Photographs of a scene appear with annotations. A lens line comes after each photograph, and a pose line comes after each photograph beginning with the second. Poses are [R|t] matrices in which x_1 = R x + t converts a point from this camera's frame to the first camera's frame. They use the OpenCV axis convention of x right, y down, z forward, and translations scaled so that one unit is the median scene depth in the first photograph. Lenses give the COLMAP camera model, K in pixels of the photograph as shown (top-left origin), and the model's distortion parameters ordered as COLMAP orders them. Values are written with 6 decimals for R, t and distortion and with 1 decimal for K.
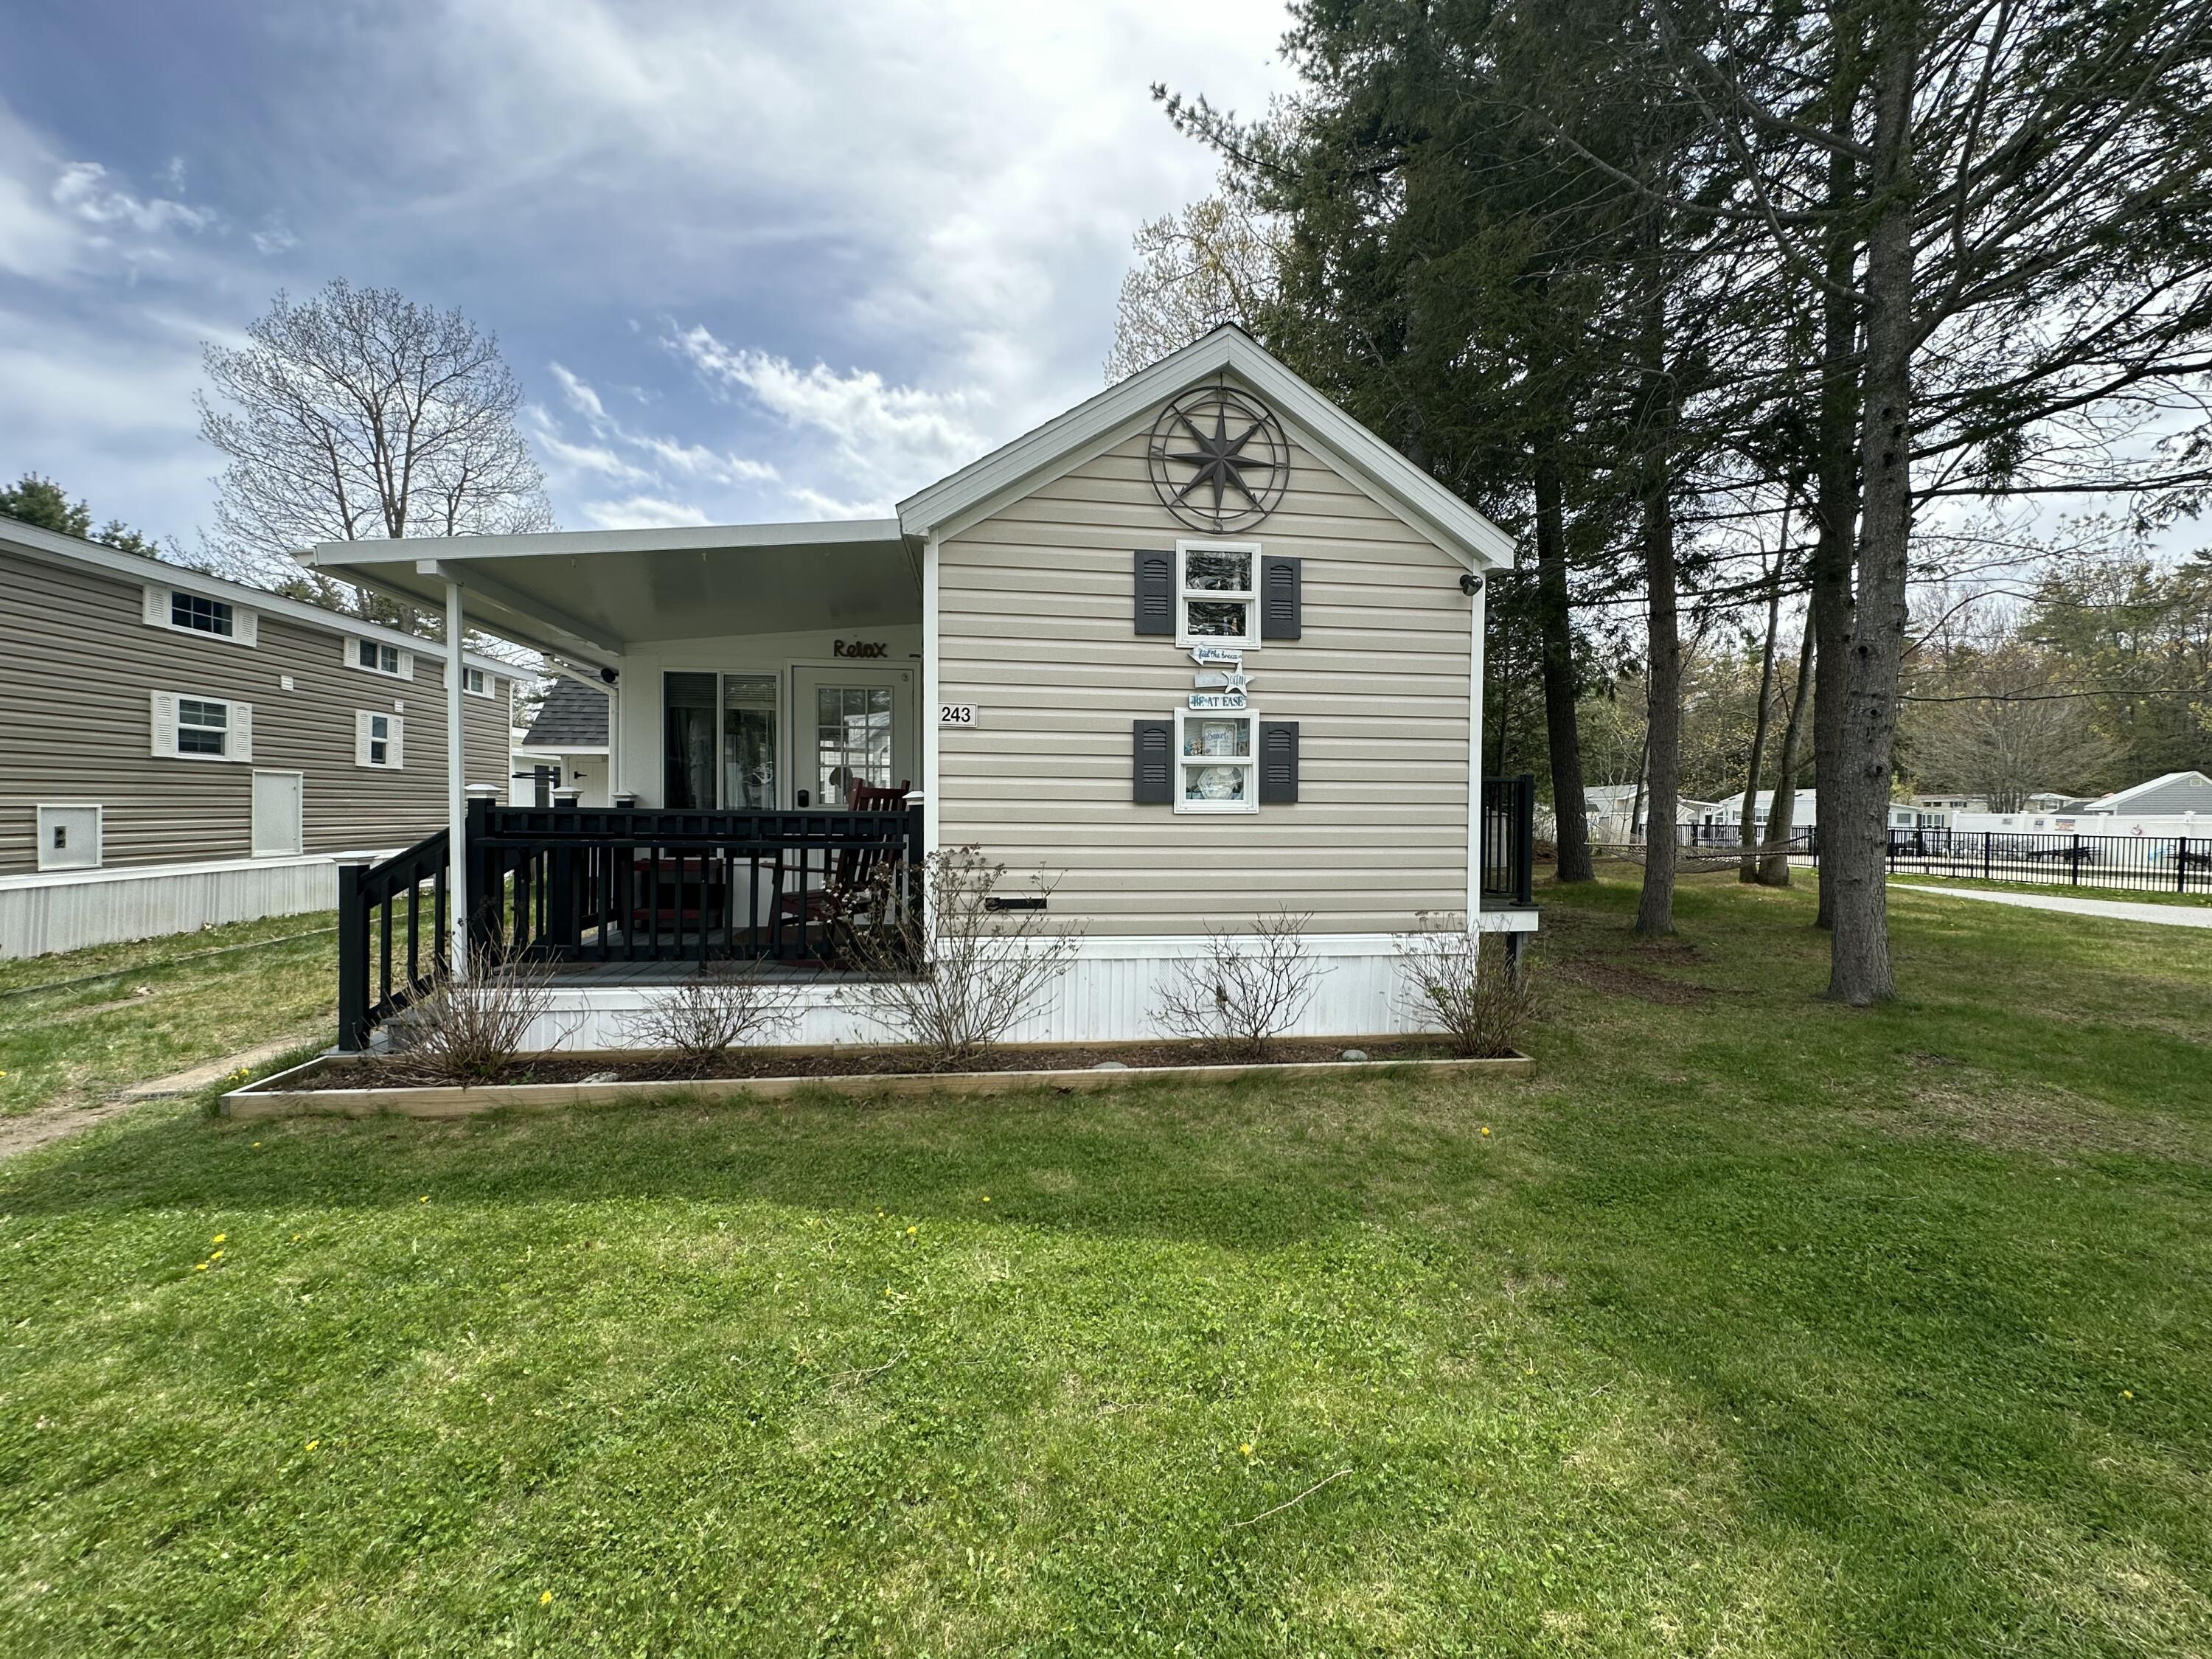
lens RADIAL K [[881.6, 0, 1105.1], [0, 881.6, 832.2], [0, 0, 1]] dist [-0.000674, 0.000016]
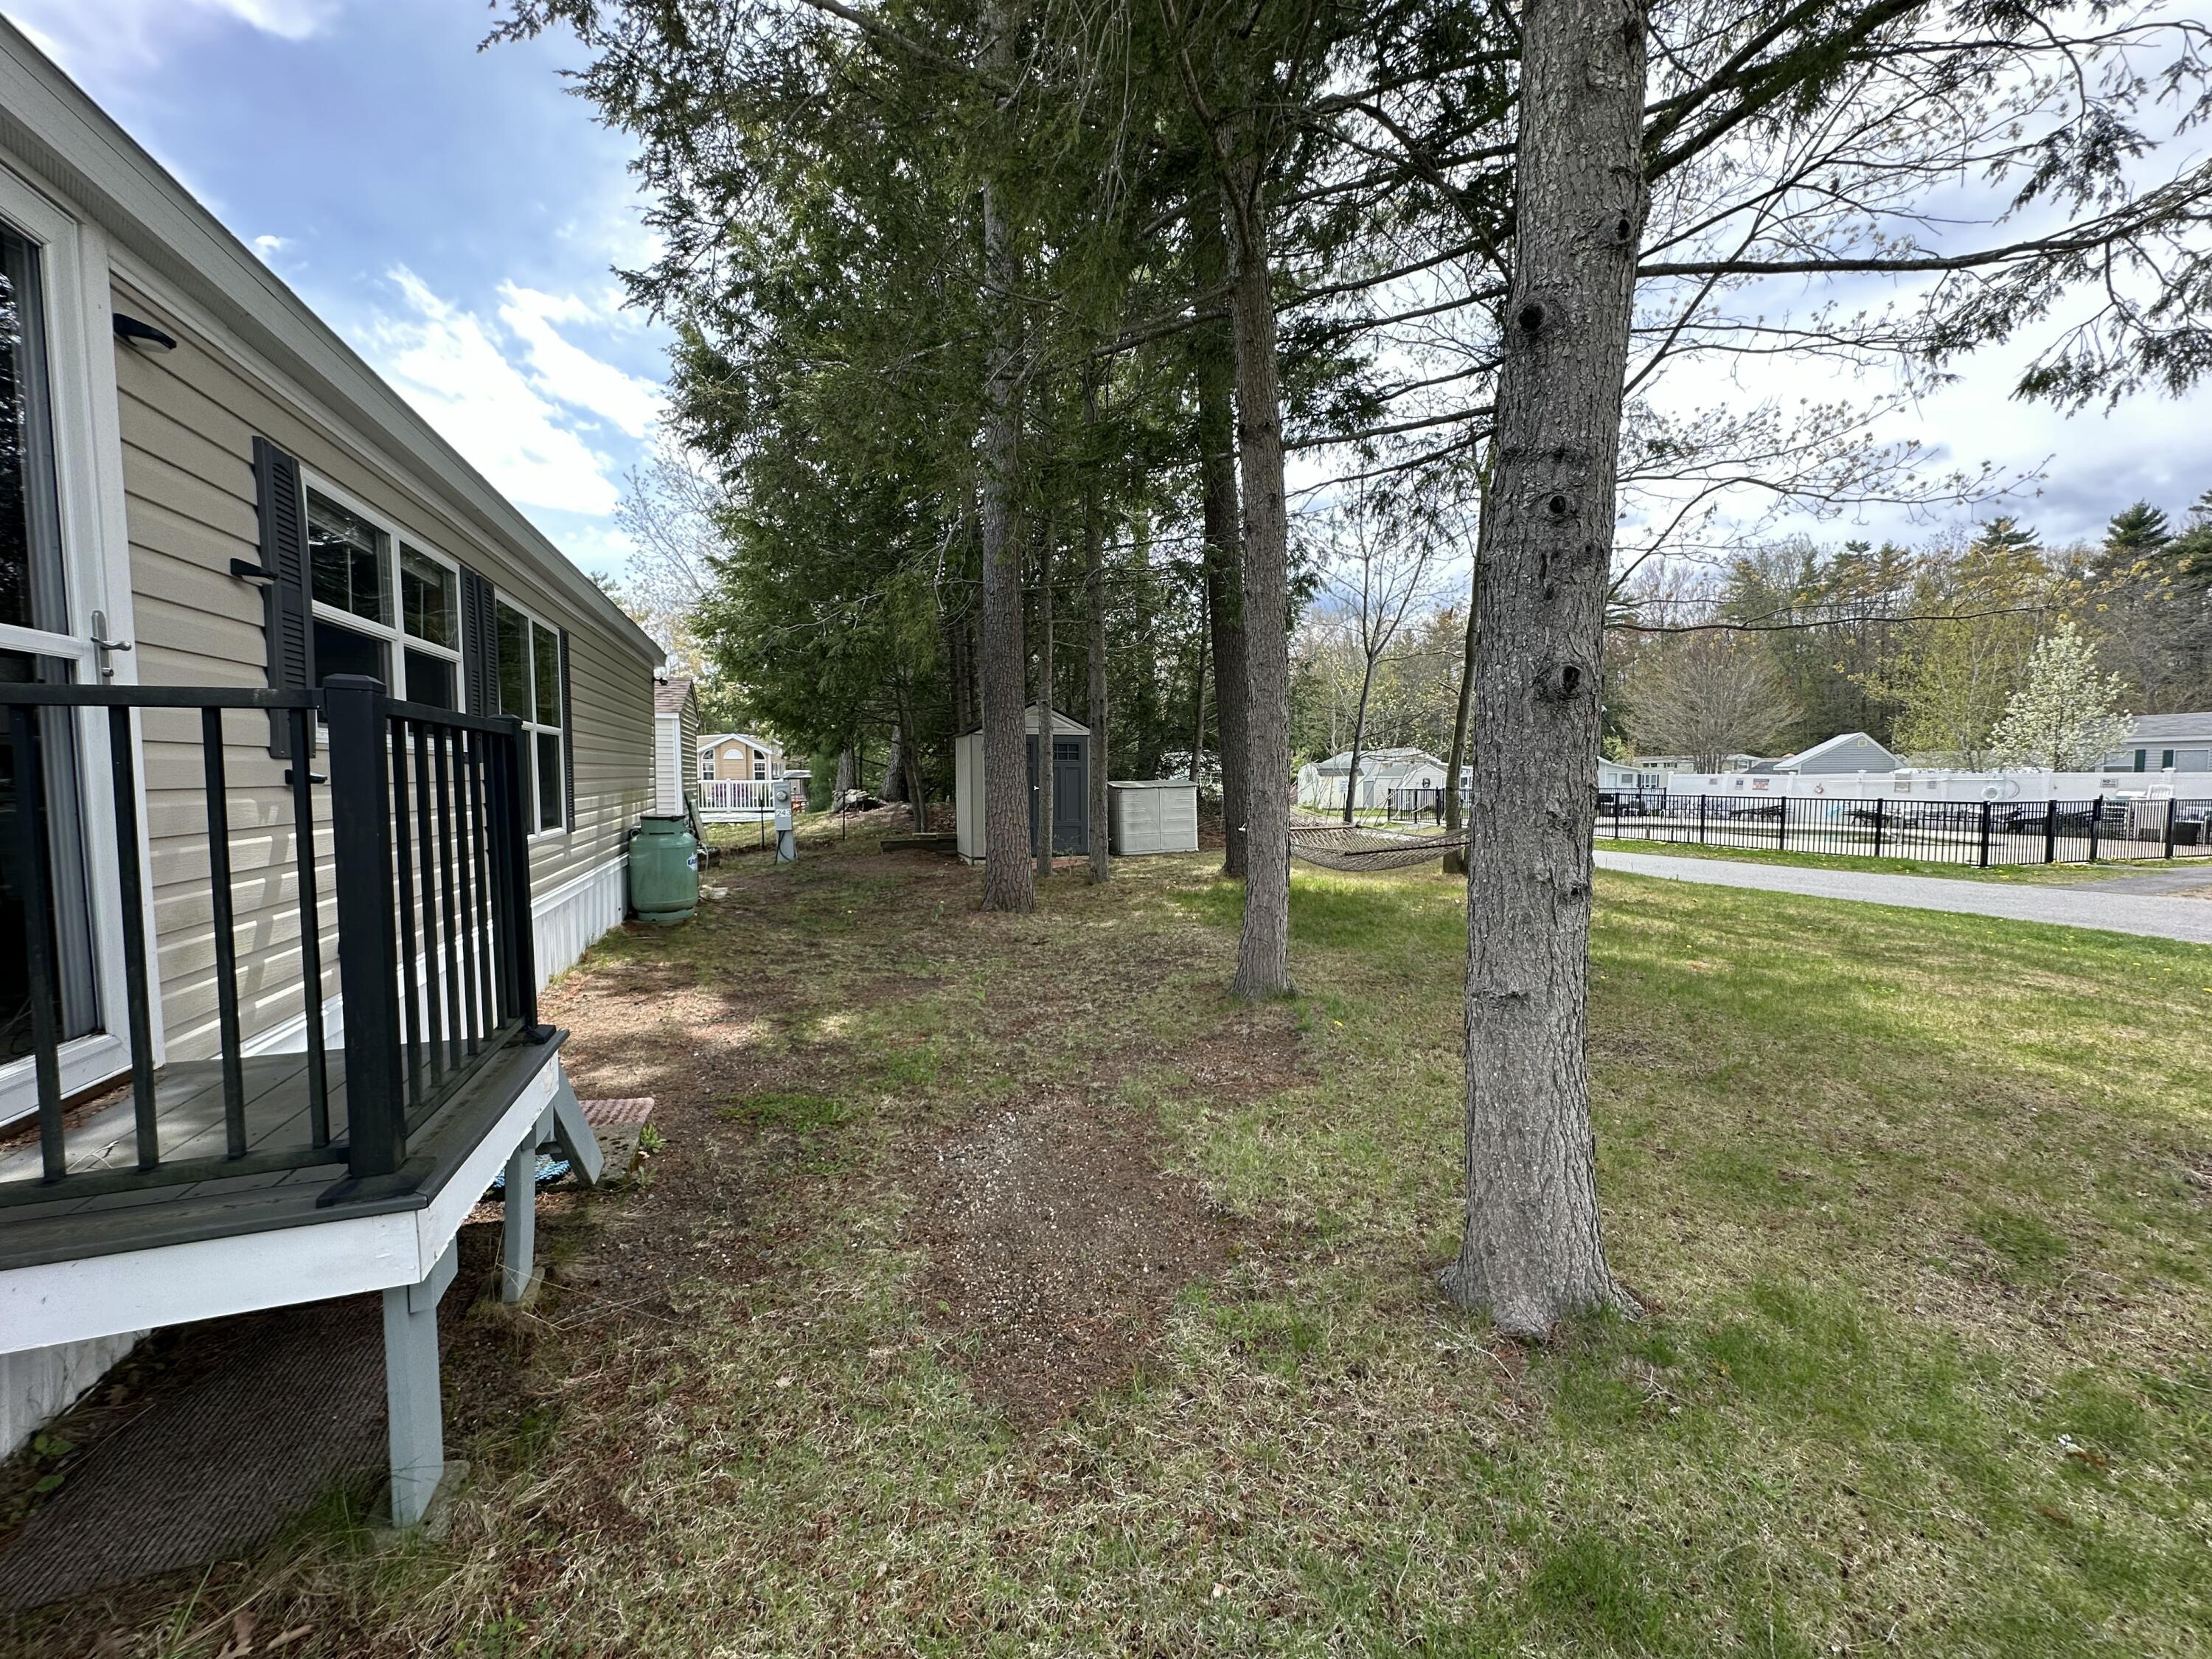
lens RADIAL K [[881.6, 0, 1107.9], [0, 881.6, 824.8], [0, 0, 1]] dist [-0.000674, 0.000016]
pose [[0.979075, -0.020908, 0.202422, 0.120909], [0.014842, 0.999395, 0.031439, -0.004640], [-0.202957, -0.027777, 0.978794, 0.133833]]
